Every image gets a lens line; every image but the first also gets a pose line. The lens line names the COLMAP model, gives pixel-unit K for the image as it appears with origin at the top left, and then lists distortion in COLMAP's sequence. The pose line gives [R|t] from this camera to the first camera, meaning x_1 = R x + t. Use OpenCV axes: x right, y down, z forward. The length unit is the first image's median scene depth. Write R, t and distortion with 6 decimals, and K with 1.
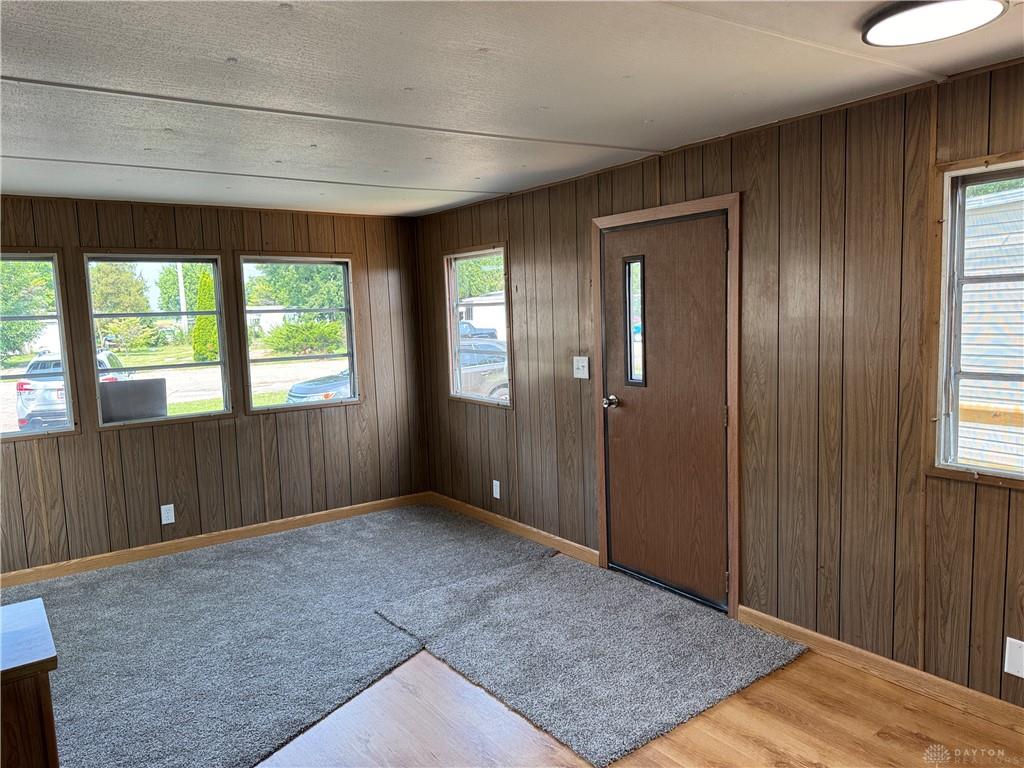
lens RADIAL K [[722.7, 0, 512.0], [0, 722.7, 384.0], [0, 0, 1]] dist [0.004000, 0.000832]
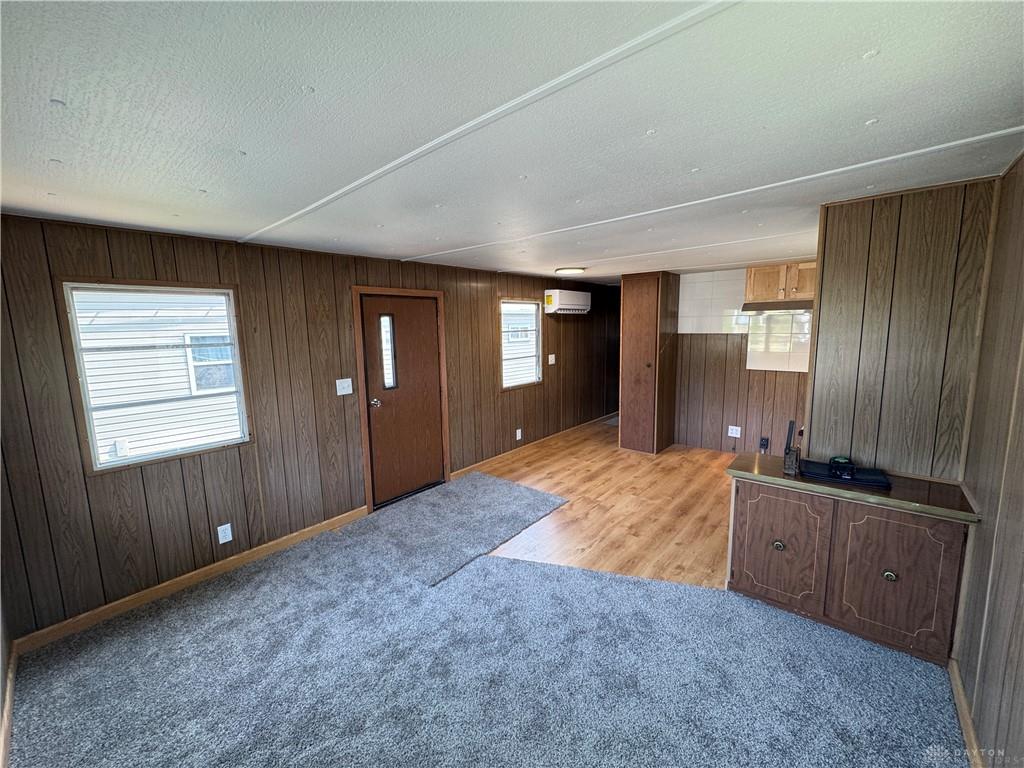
lens RADIAL K [[406.7, 0, 512.0], [0, 406.7, 384.0], [0, 0, 1]] dist [-0.002337, -0.000783]
pose [[-0.234642, -0.090161, 0.967891, -0.736023], [0.140336, 0.982117, 0.125507, -0.080528], [-0.961899, 0.165279, -0.217793, 0.830803]]
